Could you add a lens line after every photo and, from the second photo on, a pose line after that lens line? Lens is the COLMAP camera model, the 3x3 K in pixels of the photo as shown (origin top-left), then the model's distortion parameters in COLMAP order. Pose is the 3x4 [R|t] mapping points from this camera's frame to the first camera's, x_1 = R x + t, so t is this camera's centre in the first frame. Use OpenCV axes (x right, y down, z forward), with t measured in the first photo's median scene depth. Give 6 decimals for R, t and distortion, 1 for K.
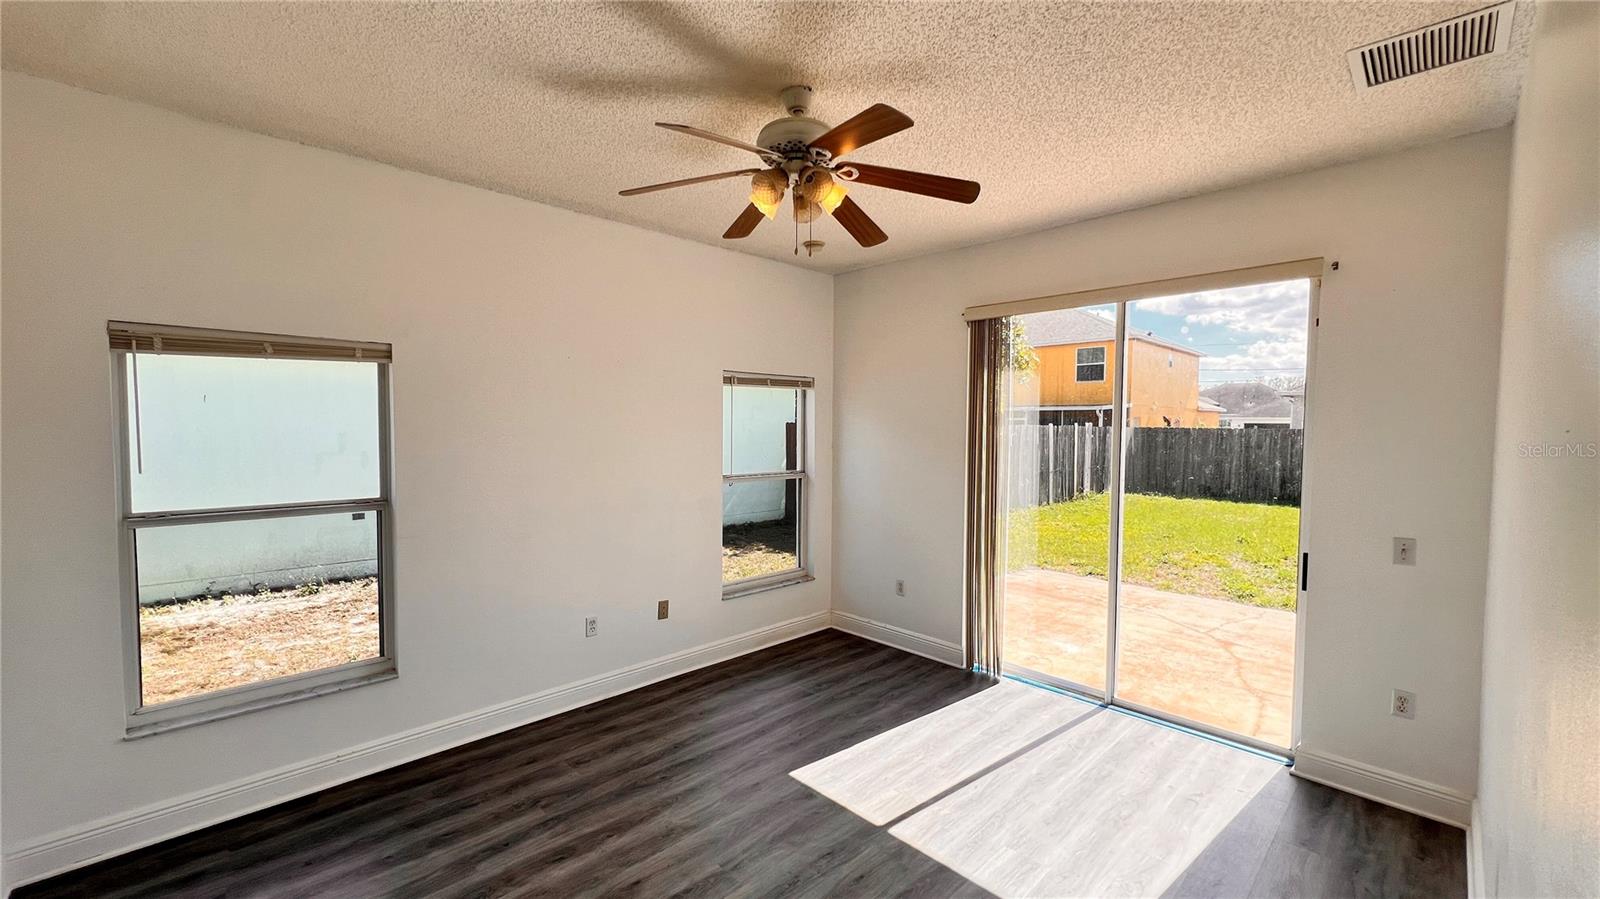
lens RADIAL K [[641.1, 0, 800.5], [0, 641.1, 452.5], [0, 0, 1]] dist [-0.002096, 0.000351]
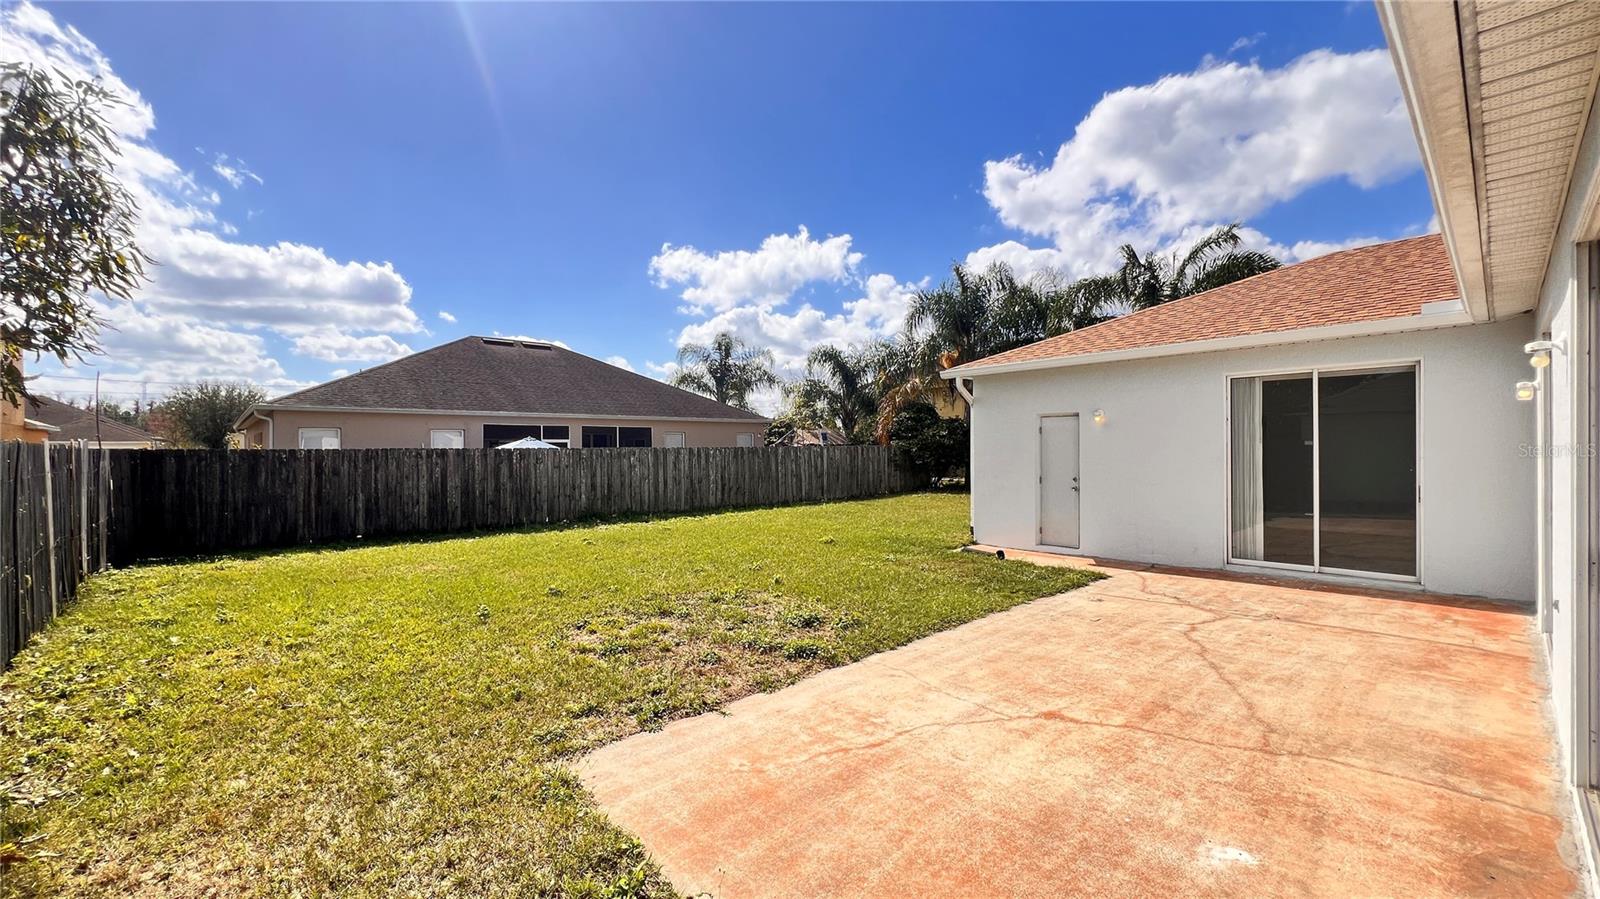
lens RADIAL K [[643.1, 0, 797.8], [0, 643.1, 453.1], [0, 0, 1]] dist [0.002751, -0.000074]
pose [[0.033165, -0.015751, 0.999326, -0.083965], [0.056485, 0.998307, 0.013860, -0.033479], [-0.997852, 0.055987, 0.033998, 1.194444]]
